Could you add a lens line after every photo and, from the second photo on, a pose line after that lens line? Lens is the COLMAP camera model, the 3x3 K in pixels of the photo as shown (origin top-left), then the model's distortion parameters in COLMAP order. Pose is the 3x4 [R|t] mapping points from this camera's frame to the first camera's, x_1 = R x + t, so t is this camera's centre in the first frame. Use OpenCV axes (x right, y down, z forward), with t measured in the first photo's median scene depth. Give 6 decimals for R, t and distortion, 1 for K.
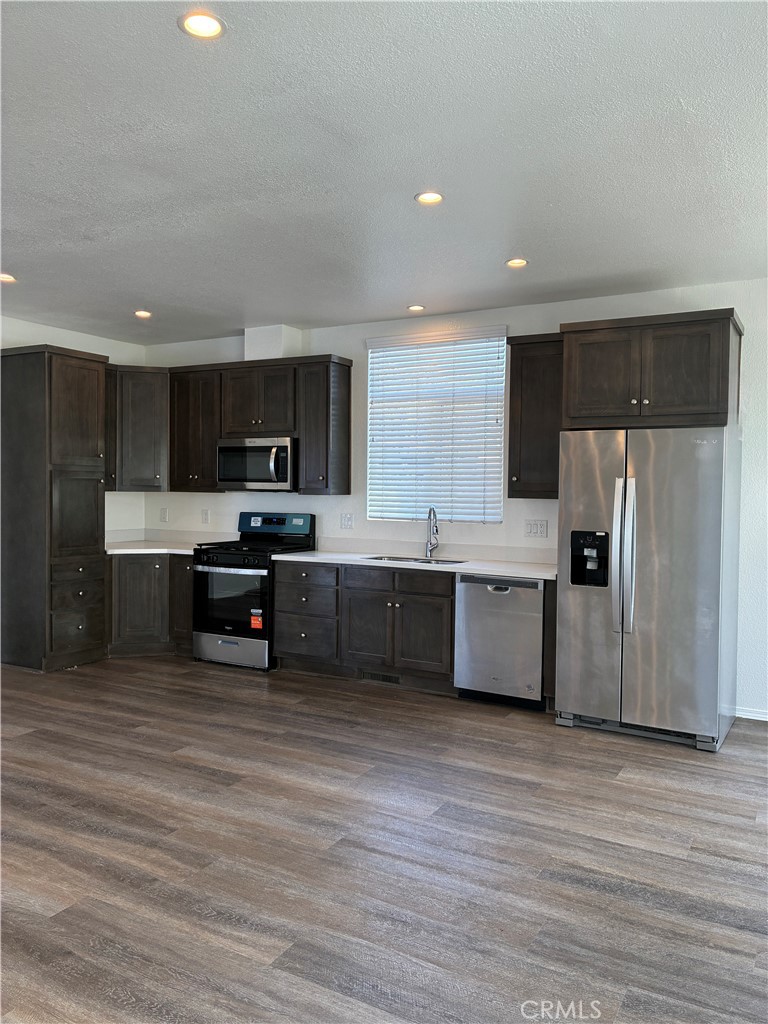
lens RADIAL K [[780.5, 0, 383.1], [0, 780.5, 504.9], [0, 0, 1]] dist [0.047071, -0.065093]
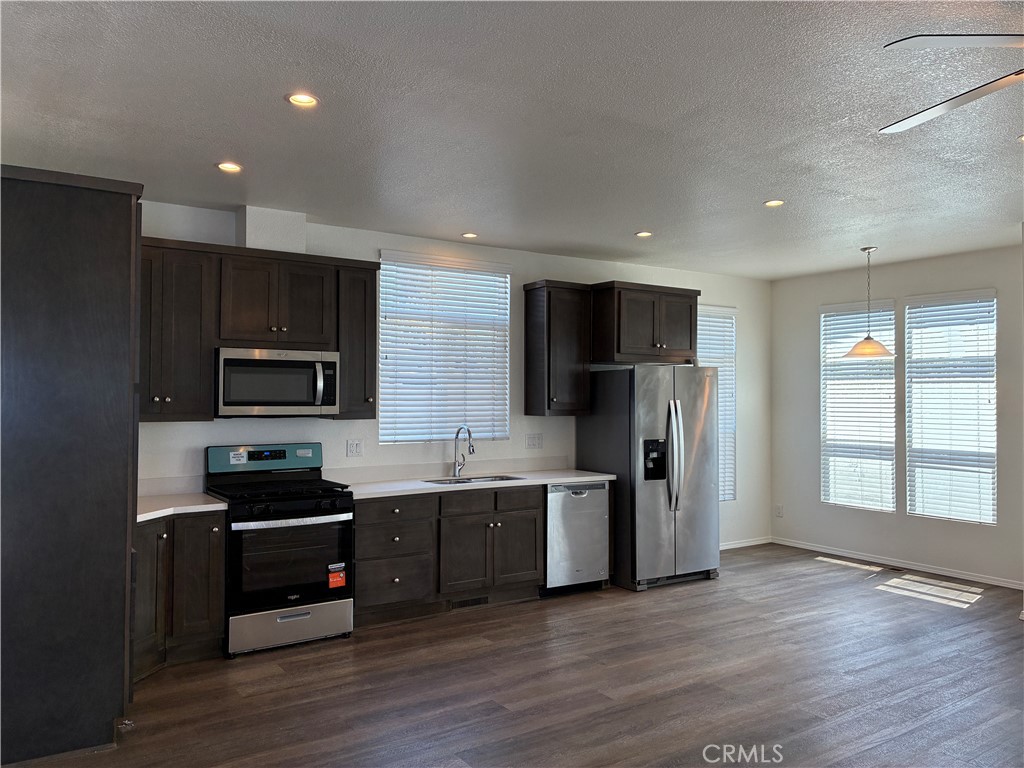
lens RADIAL K [[780.5, 0, 509.7], [0, 780.5, 379.5], [0, 0, 1]] dist [0.047071, -0.065093]
pose [[0.452307, 0.010601, 0.891799, -0.937846], [0.024712, 0.999396, -0.024414, -0.037818], [-0.891520, 0.033081, 0.451773, 0.542302]]
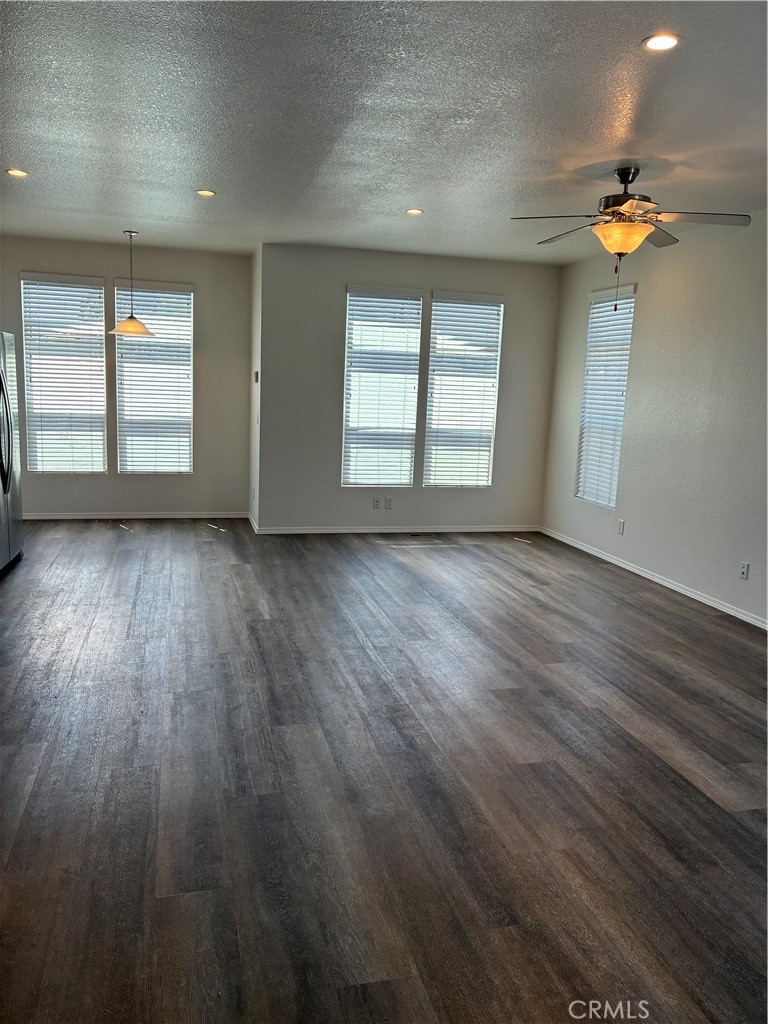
lens RADIAL K [[780.5, 0, 377.2], [0, 780.5, 511.4], [0, 0, 1]] dist [0.047071, -0.065093]
pose [[-0.691774, -0.157244, 0.704785, -0.894111], [-0.026841, 0.980928, 0.192509, -0.061935], [-0.721615, 0.114255, -0.682802, 1.259035]]
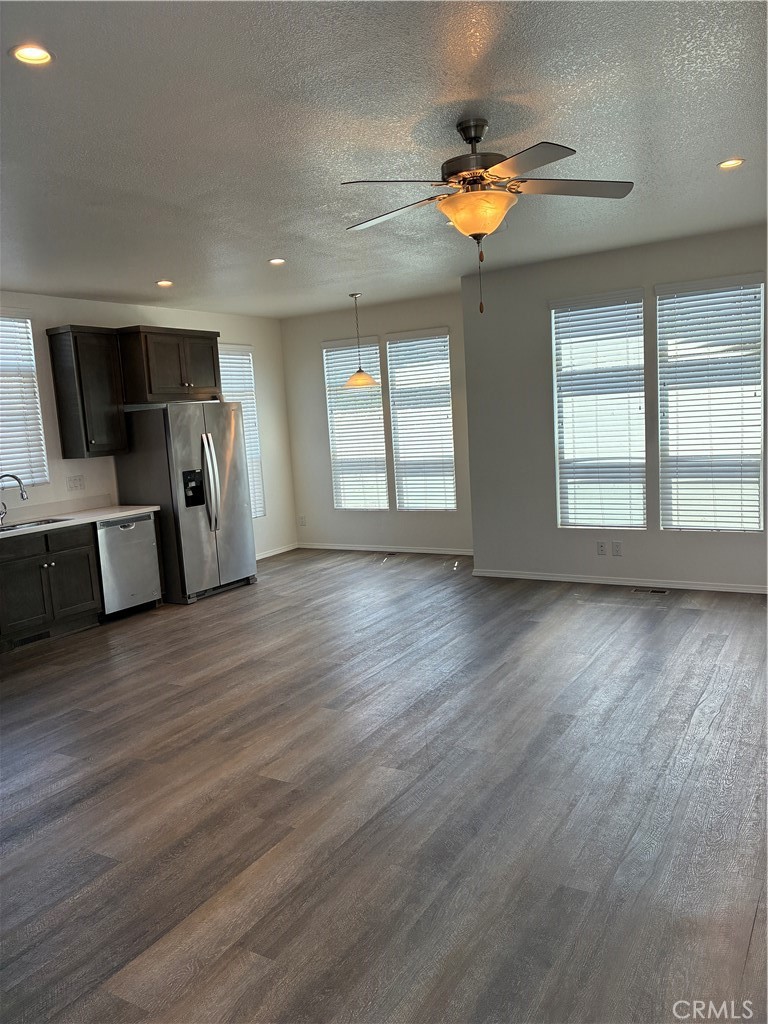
lens RADIAL K [[780.5, 0, 380.5], [0, 780.5, 501.0], [0, 0, 1]] dist [0.047071, -0.065093]
pose [[0.030923, -0.124657, 0.991718, -1.094126], [0.092883, 0.988257, 0.121325, -0.050461], [-0.995197, 0.088362, 0.042138, 0.515300]]
